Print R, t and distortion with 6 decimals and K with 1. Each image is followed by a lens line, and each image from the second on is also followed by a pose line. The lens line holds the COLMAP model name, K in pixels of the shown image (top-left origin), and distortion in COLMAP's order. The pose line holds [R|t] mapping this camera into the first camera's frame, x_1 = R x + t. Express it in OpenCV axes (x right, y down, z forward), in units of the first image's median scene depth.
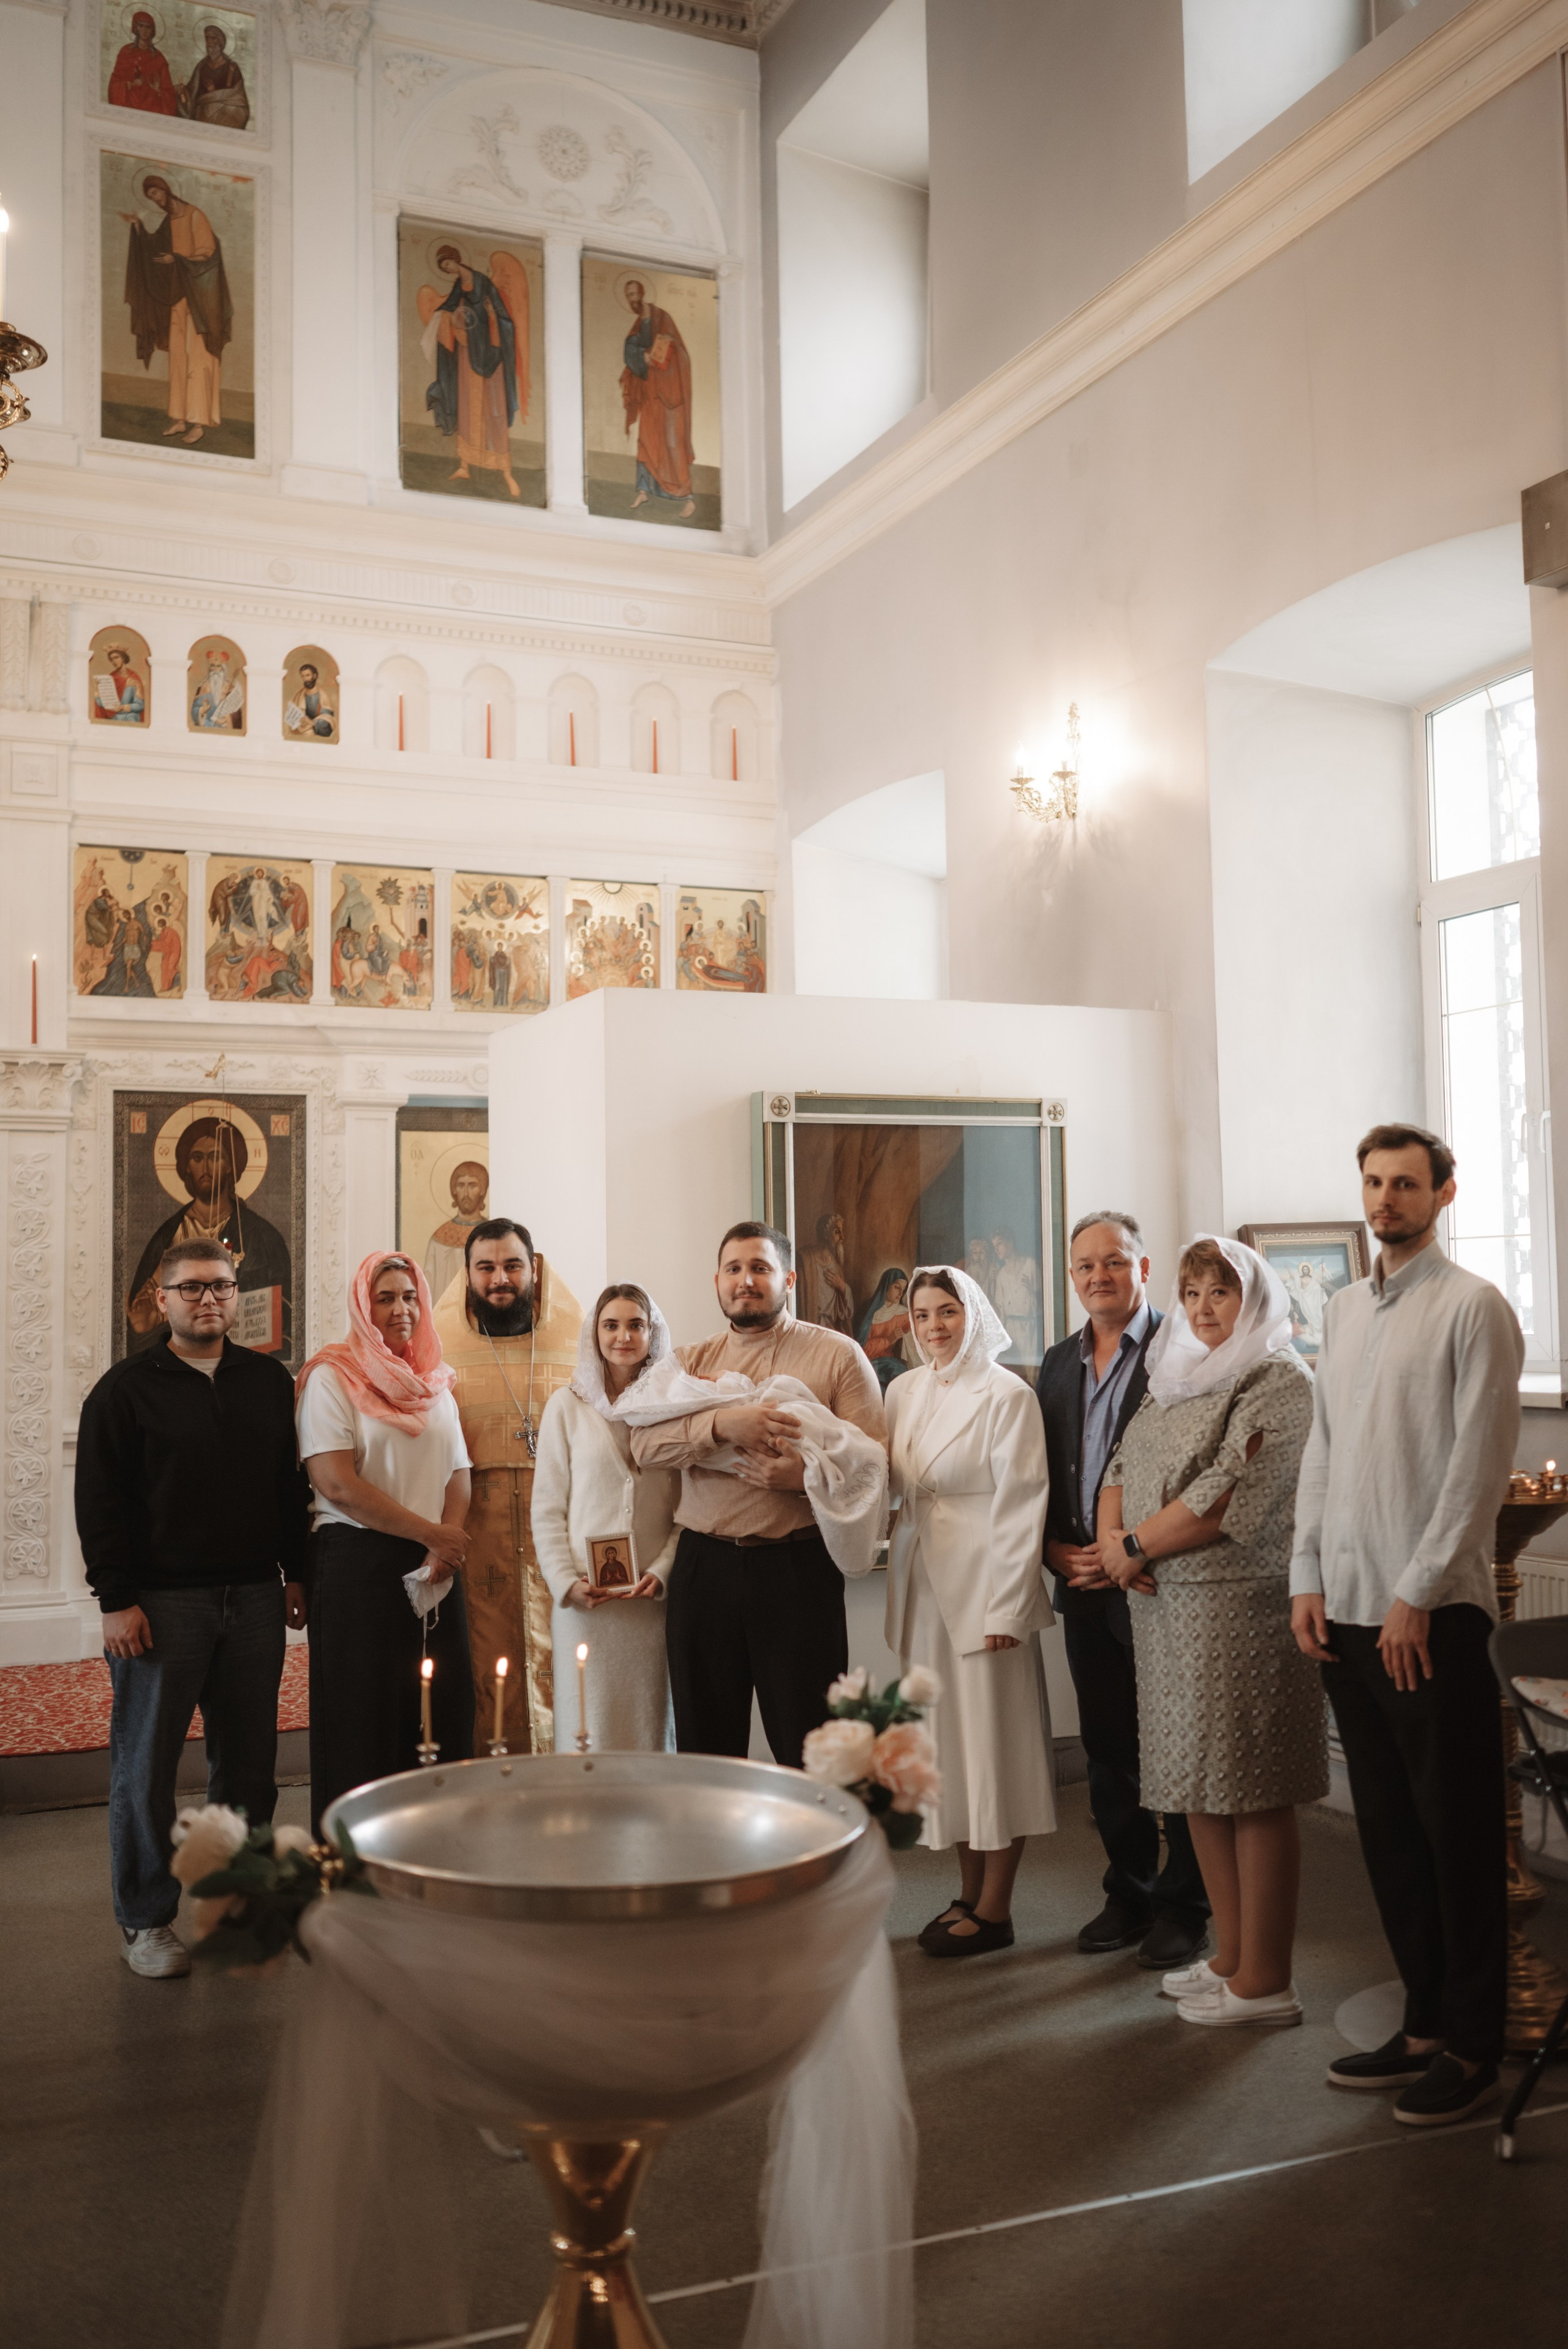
lens RADIAL K [[2219.8, 0, 792.3], [0, 2219.8, 1170.3], [0, 0, 1]] dist [-0.005727, 0.006903]
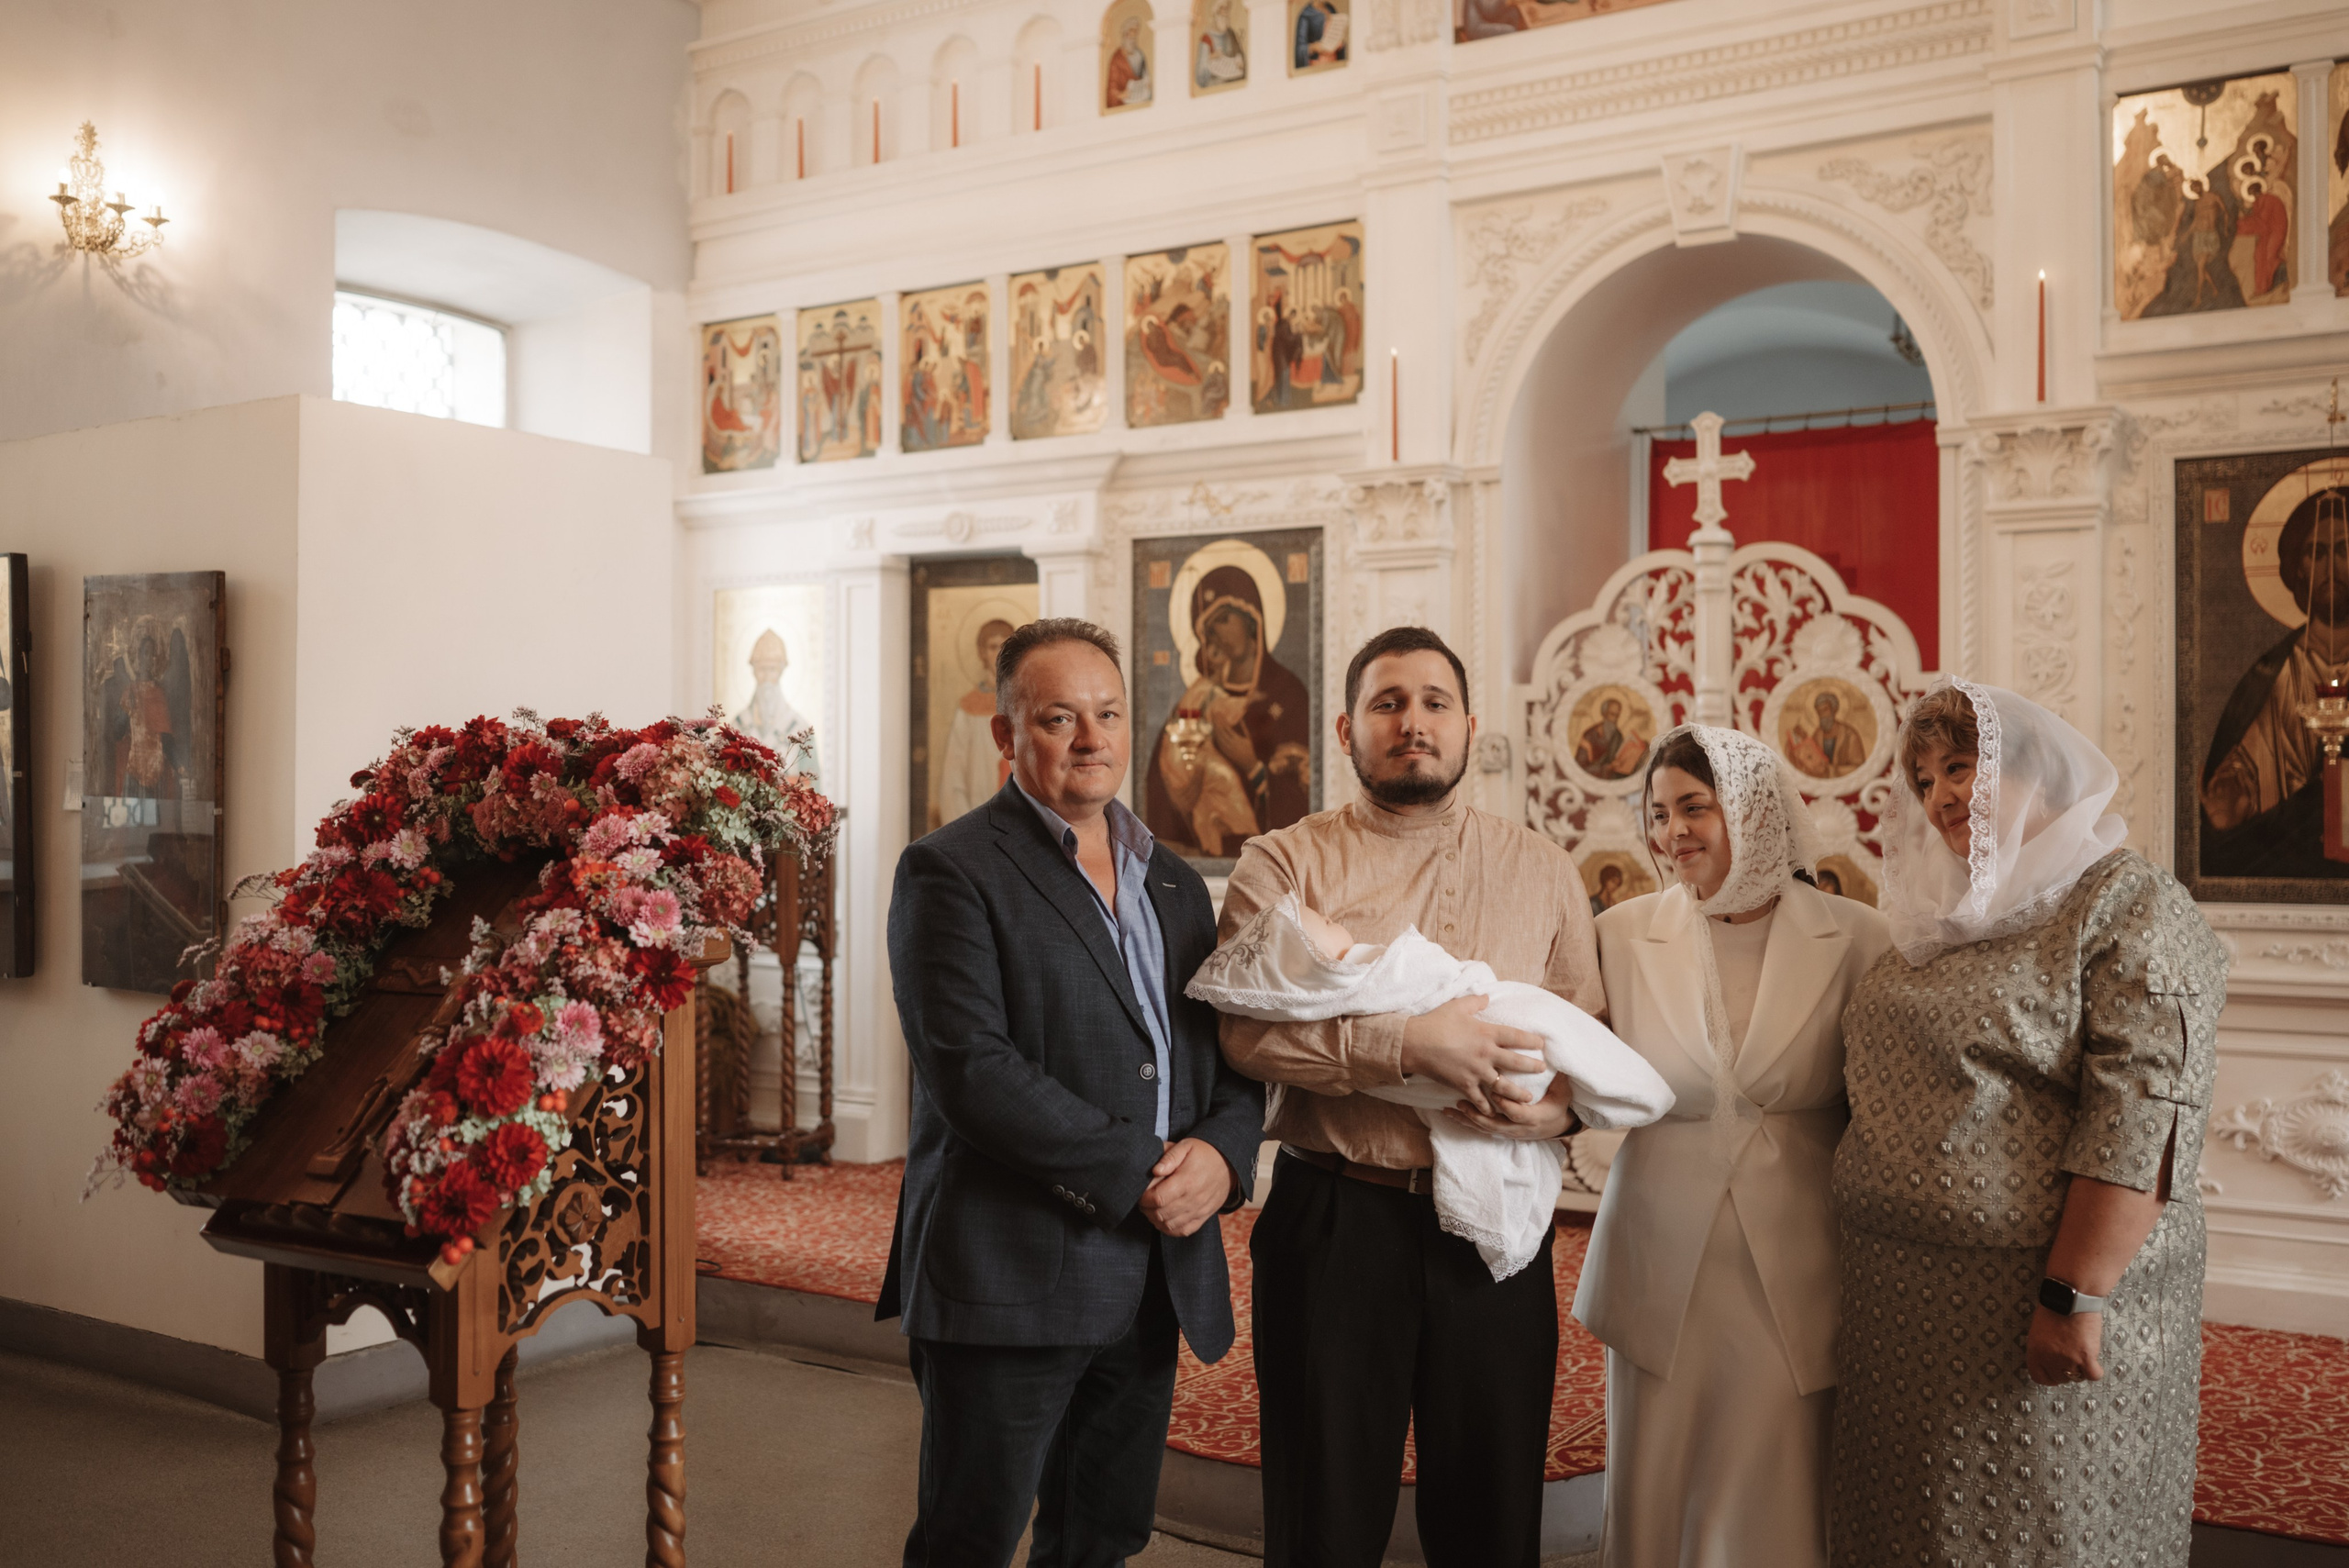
lens RADIAL K [[2303.3, 0, 1166.9], [0, 2303.3, 782.5], [0, 0, 1]] dist [-0.007144, 0.020476]
pose [[0.521922, 0.005783, -0.852974, 0.119607], [0.037080, 0.998878, 0.029460, 0.028207], [0.852187, -0.047004, 0.521122, 0.384371]]
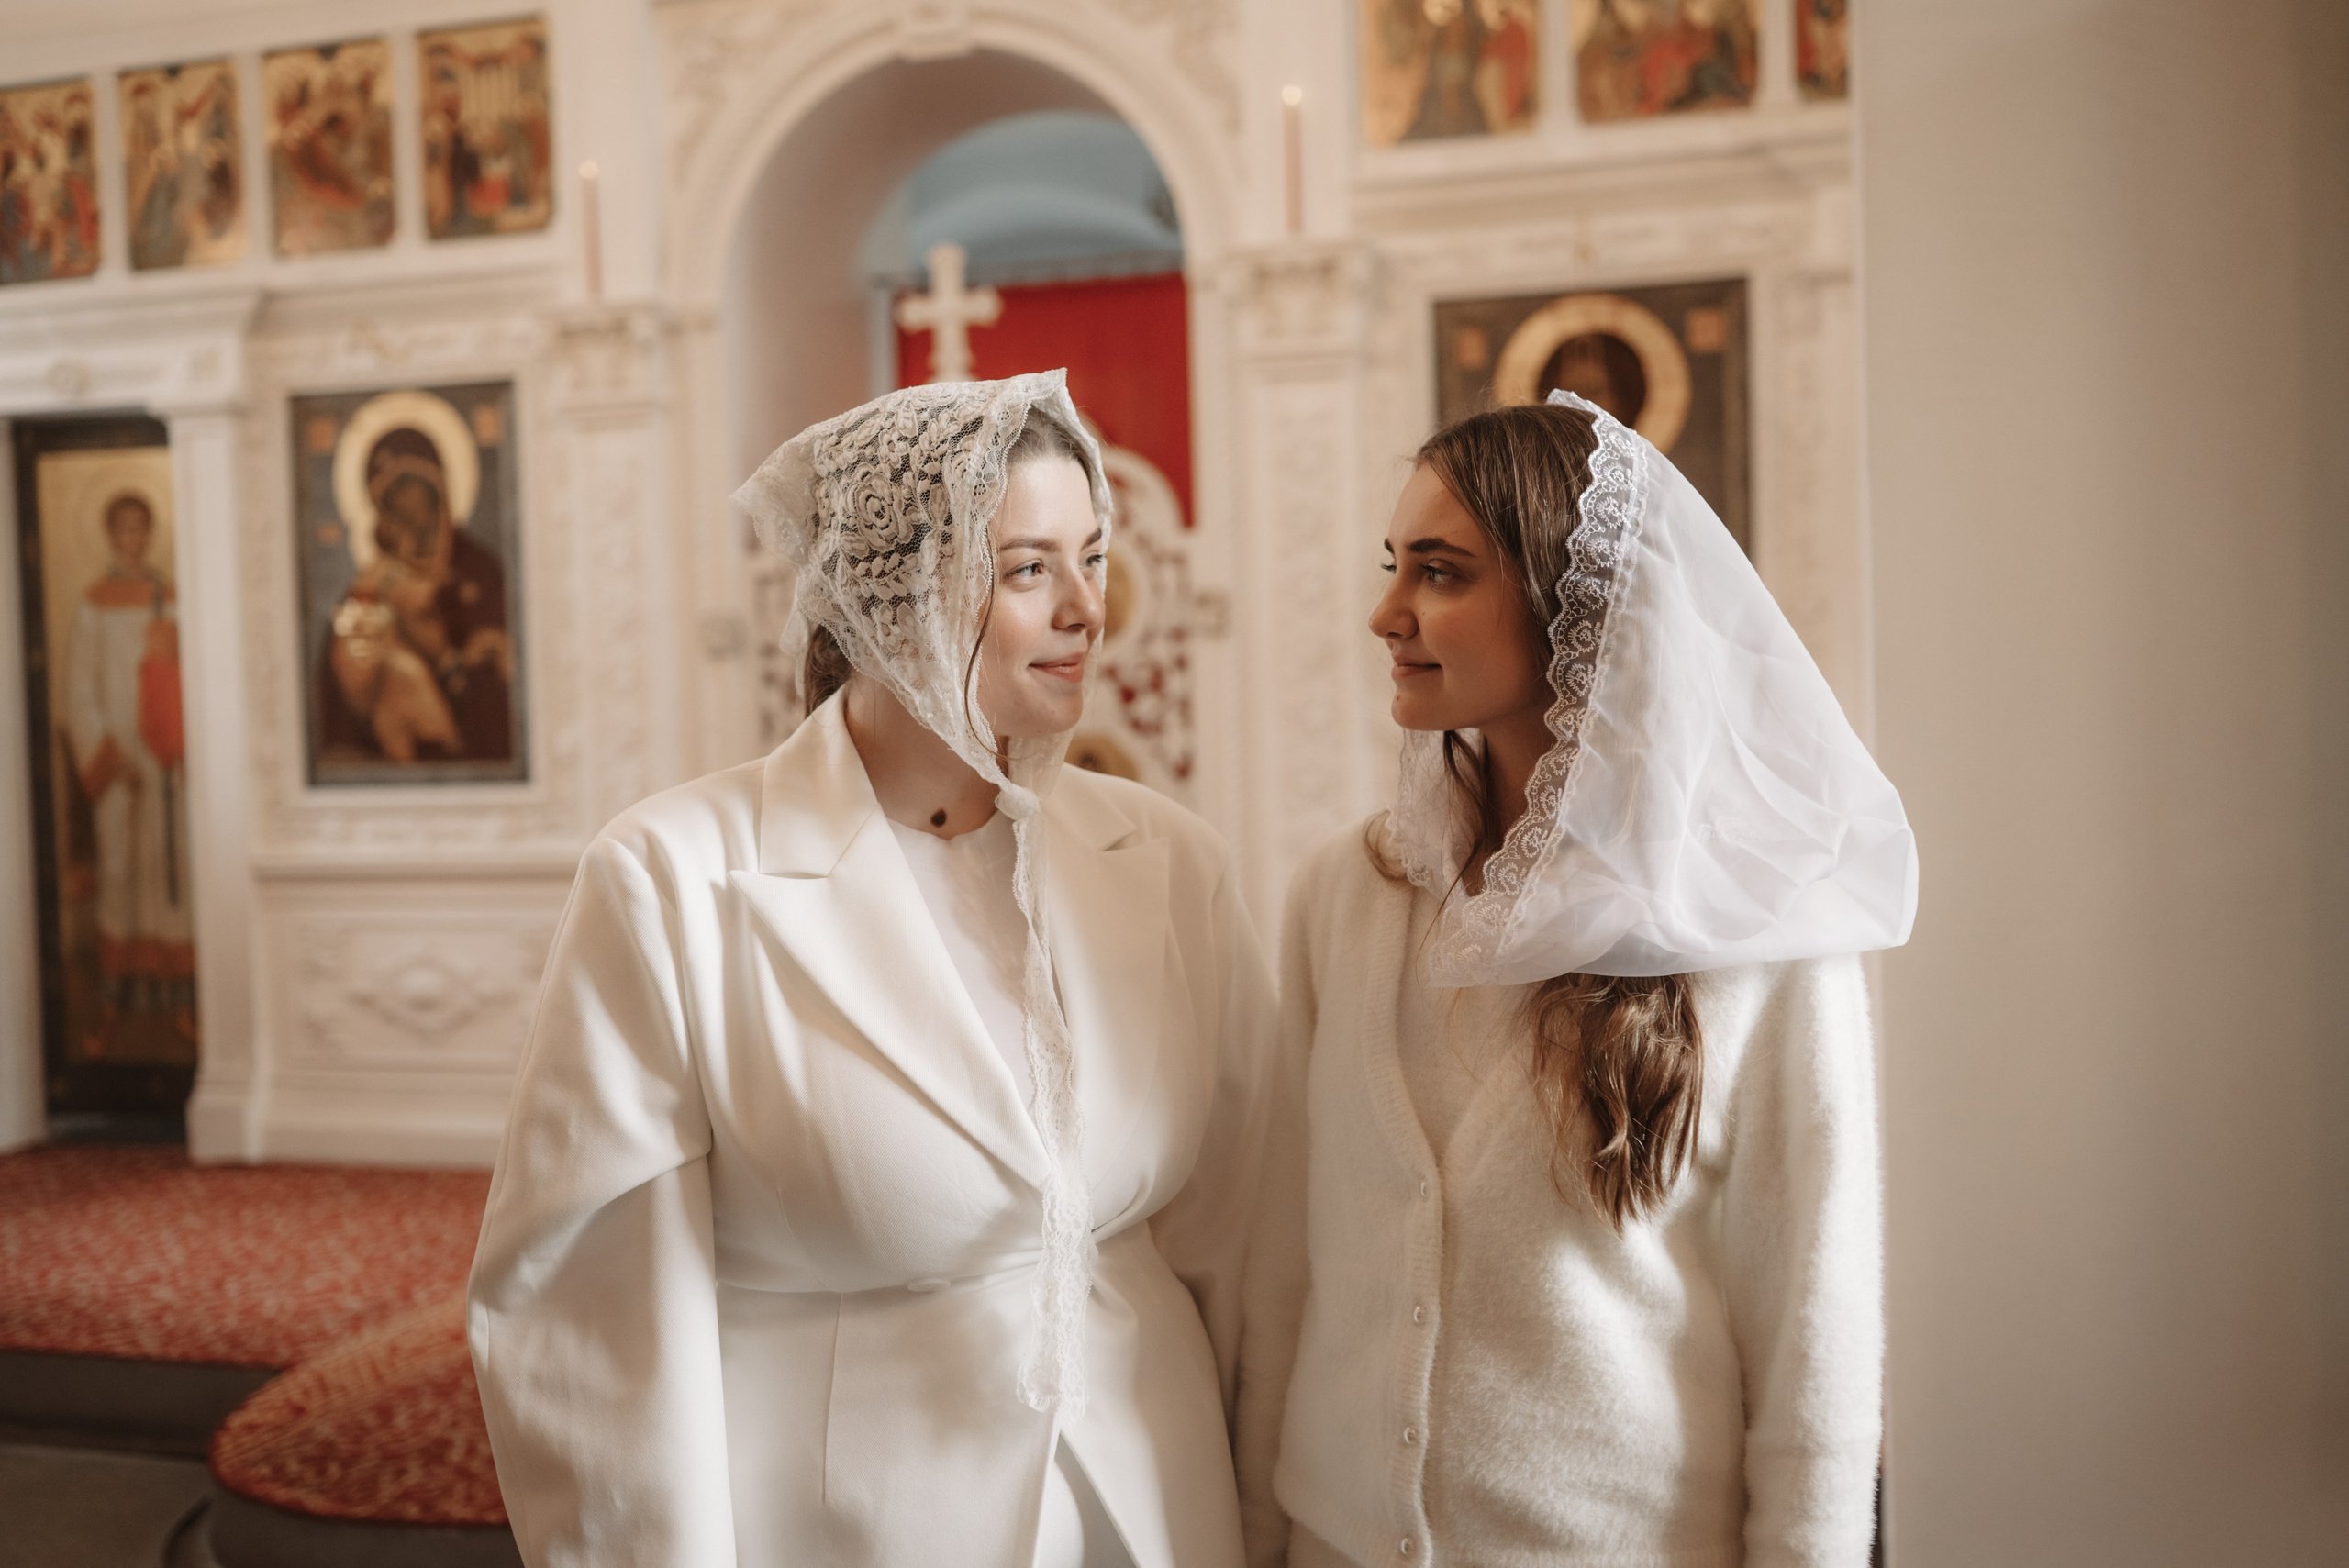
lens RADIAL K [[2220.3, 0, 1184.5], [0, 2220.3, 796.6], [0, 0, 1]] dist [-0.006801, 0.015959]
pose [[0.756734, 0.014393, -0.653564, 0.048054], [0.054837, 0.994836, 0.085402, 0.044974], [0.651419, -0.100466, 0.752037, 0.474892]]
